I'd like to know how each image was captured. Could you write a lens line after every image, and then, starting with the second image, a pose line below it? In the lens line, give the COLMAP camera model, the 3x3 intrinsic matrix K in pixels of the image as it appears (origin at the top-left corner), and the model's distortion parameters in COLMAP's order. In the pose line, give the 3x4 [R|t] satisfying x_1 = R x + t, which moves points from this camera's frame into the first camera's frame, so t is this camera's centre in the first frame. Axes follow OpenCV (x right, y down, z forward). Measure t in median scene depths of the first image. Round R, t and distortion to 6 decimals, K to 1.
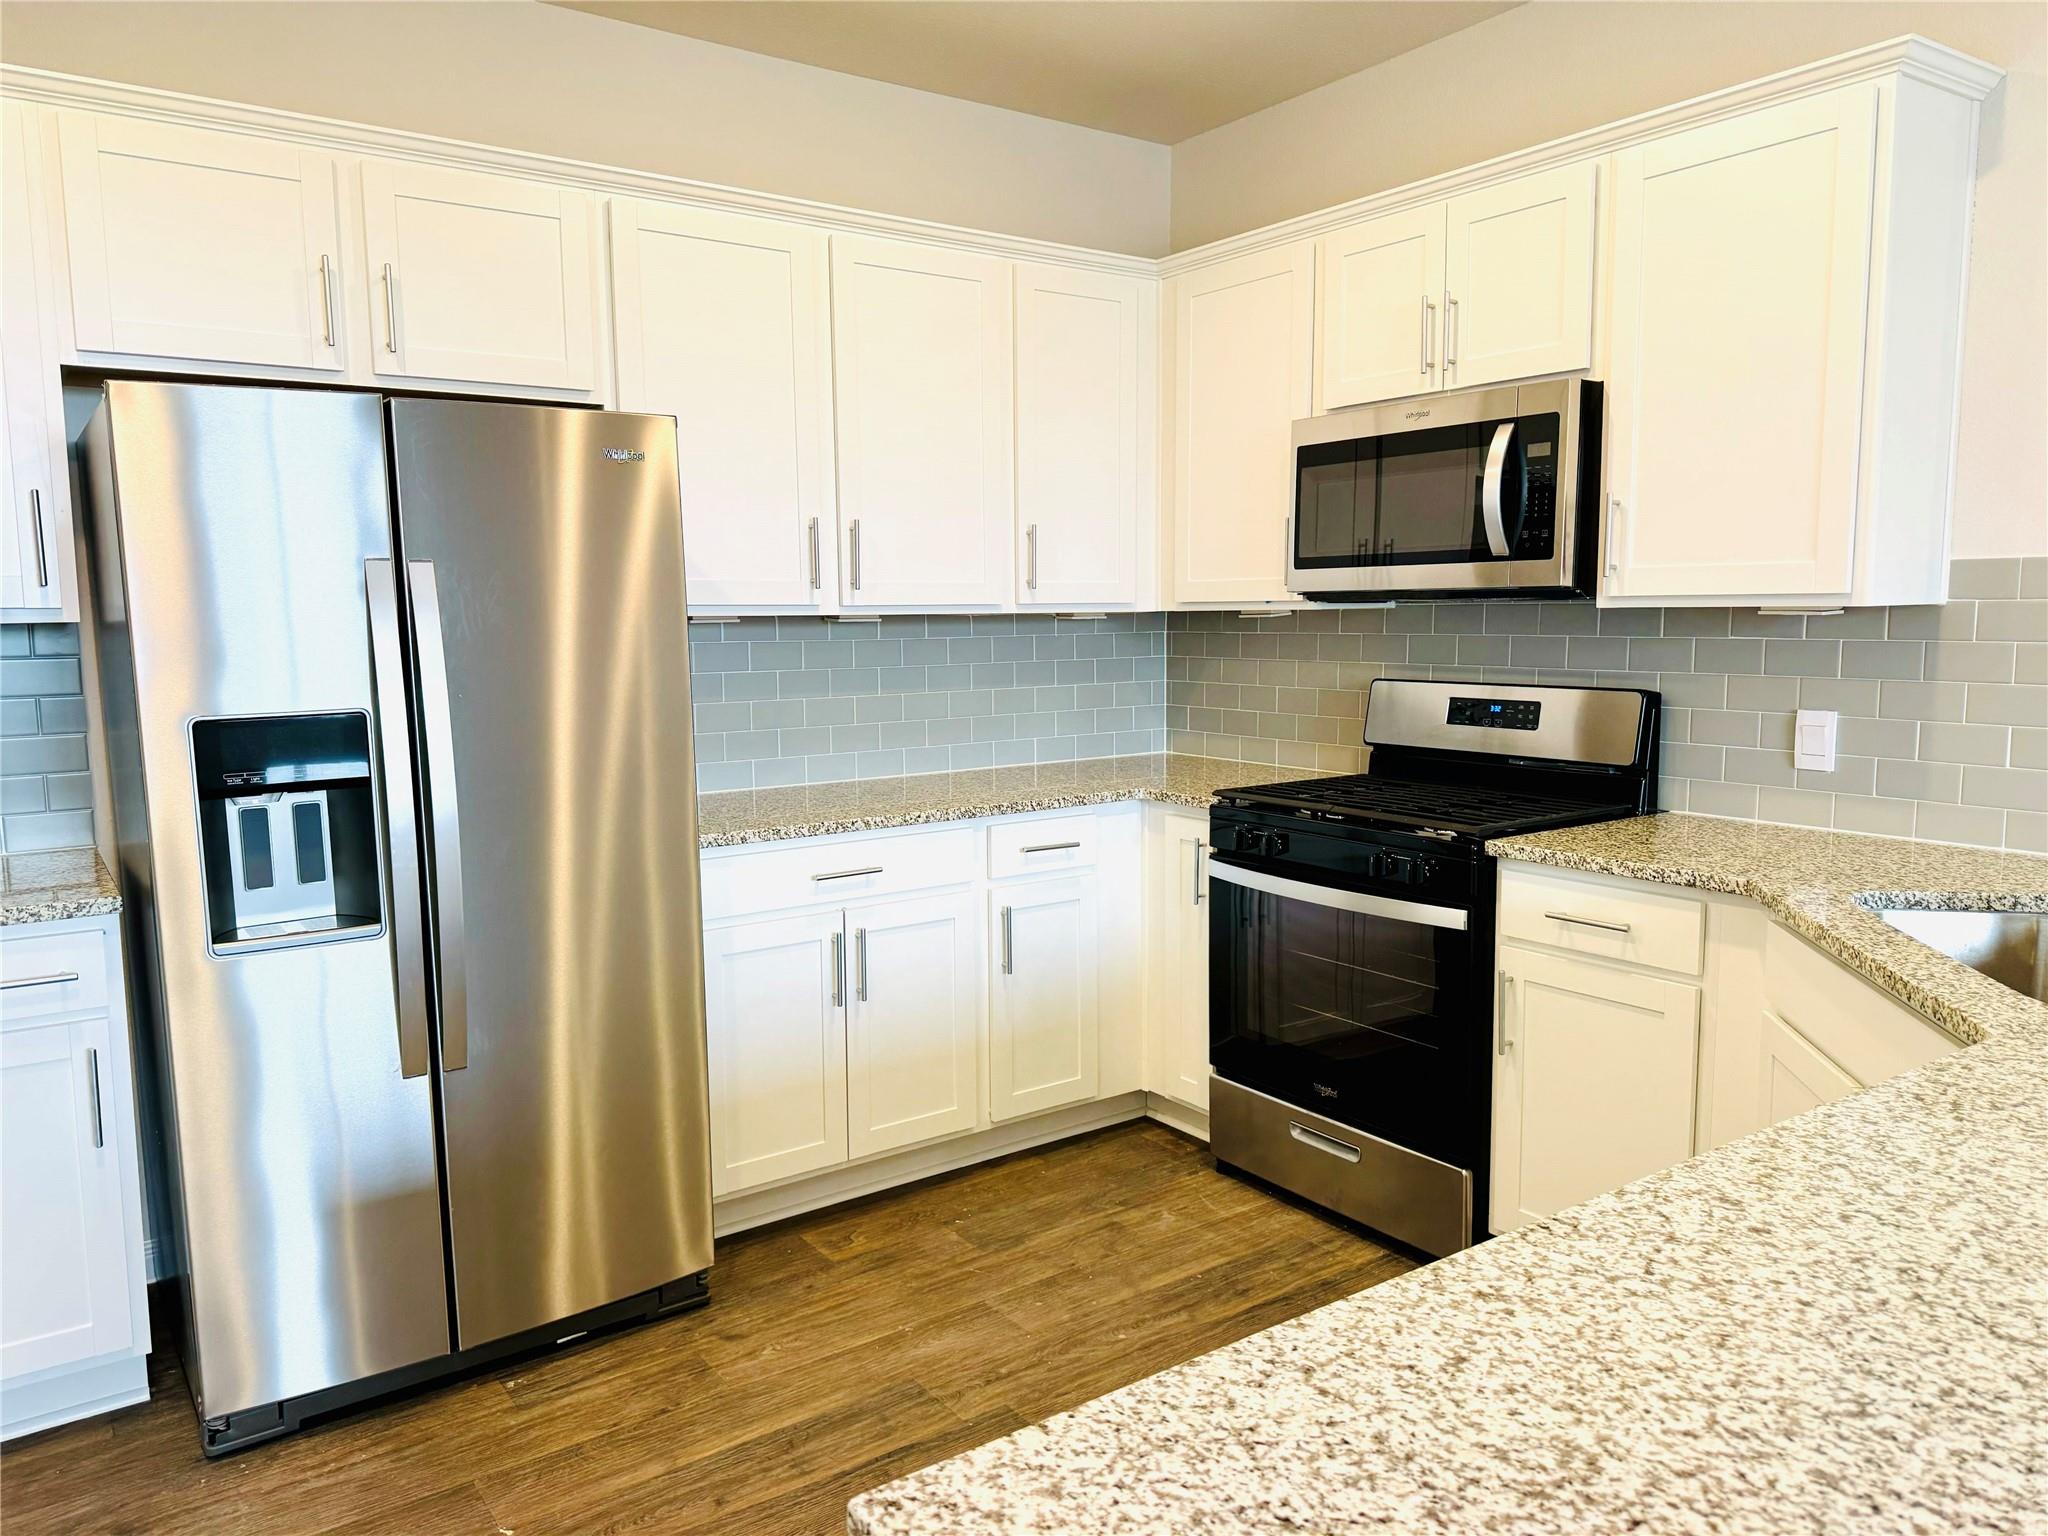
lens RADIAL K [[1433.9, 0, 1021.5], [0, 1433.9, 784.6], [0, 0, 1]] dist [0.020233, -0.006219]
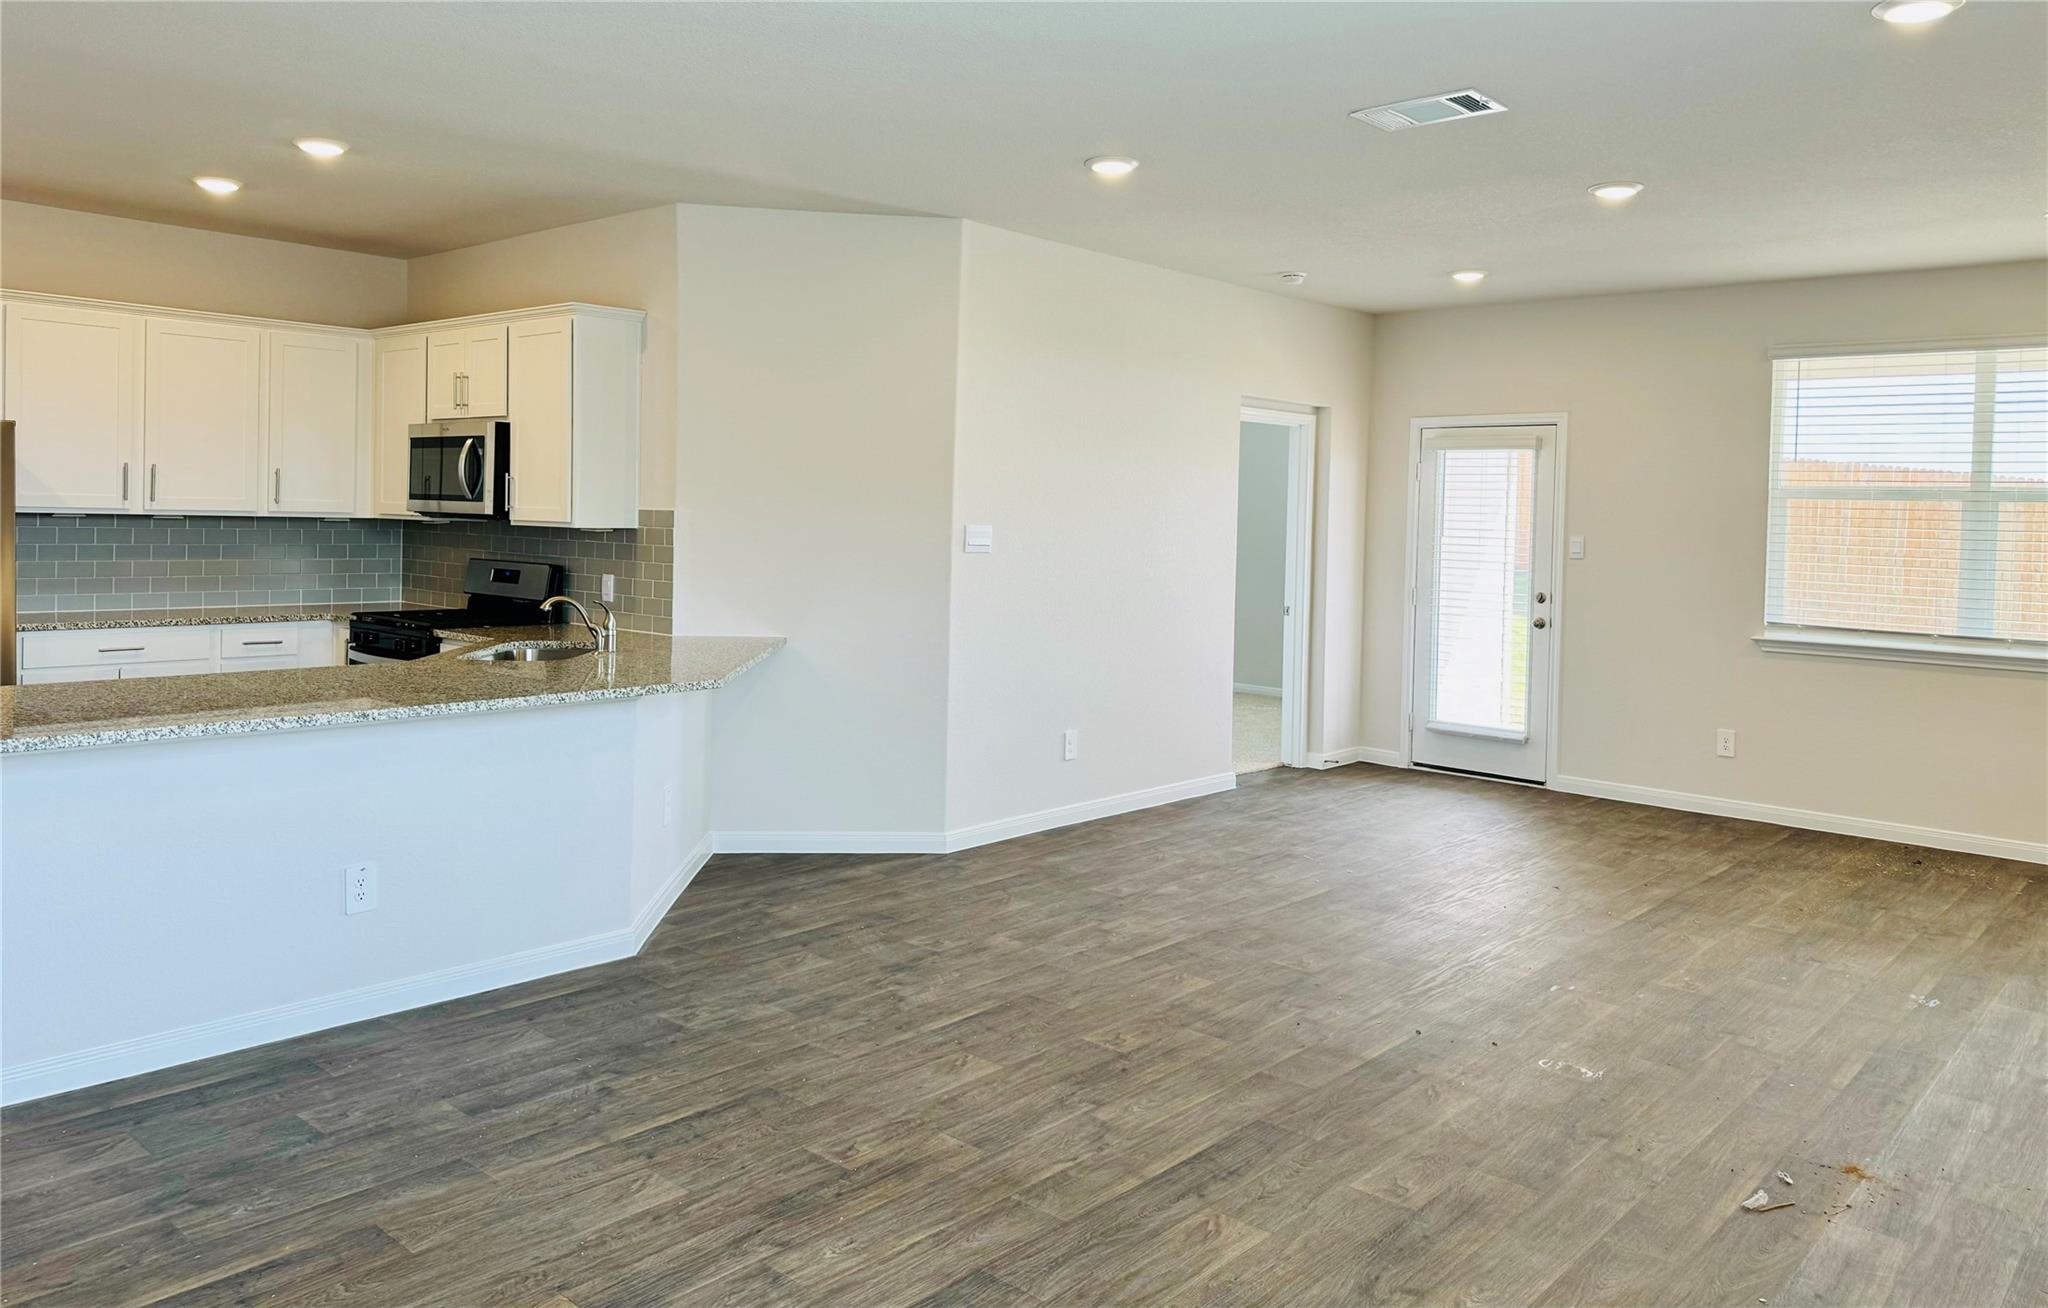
lens RADIAL K [[1431.3, 0, 1024.5], [0, 1431.3, 538.3], [0, 0, 1]] dist [0.058542, -0.084900]
pose [[0.972508, 0.031079, 0.230788, 0.637894], [-0.006874, 0.994453, -0.104953, 0.115461], [-0.232769, 0.100482, 0.967327, -1.231512]]
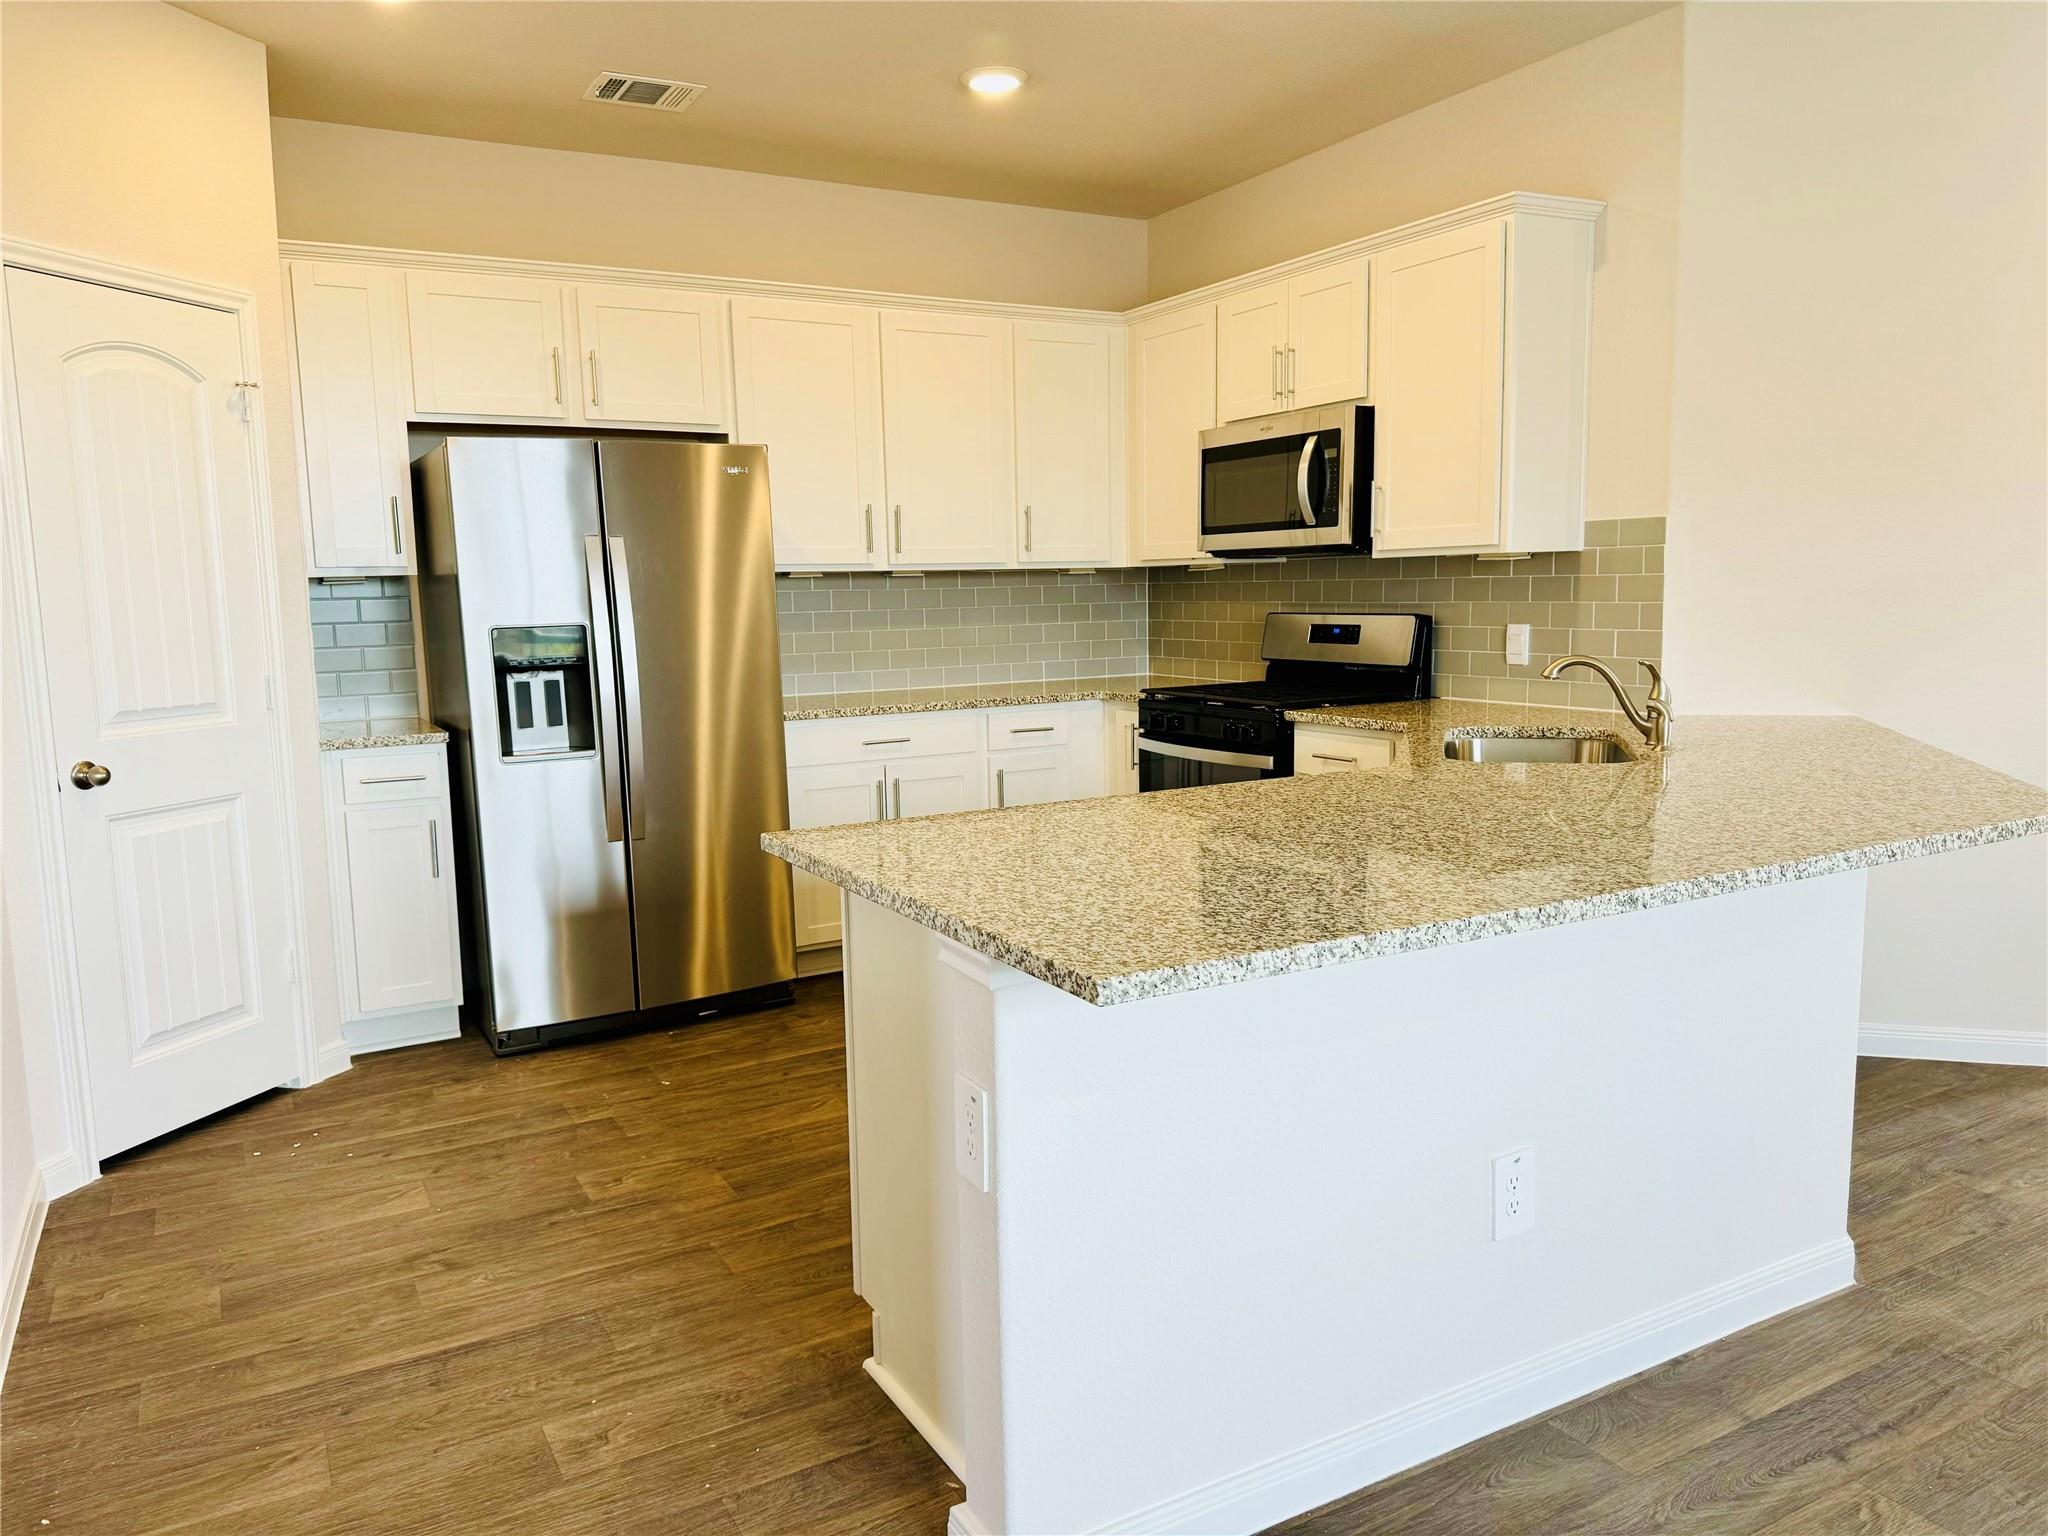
lens RADIAL K [[1438.9, 0, 1024.1], [0, 1438.9, 774.5], [0, 0, 1]] dist [0.114330, -0.134964]
pose [[0.994184, 0.004211, -0.107615, 0.199322], [-0.002827, 0.999911, 0.013004, 0.082101], [0.107660, -0.012624, 0.994108, -0.530402]]
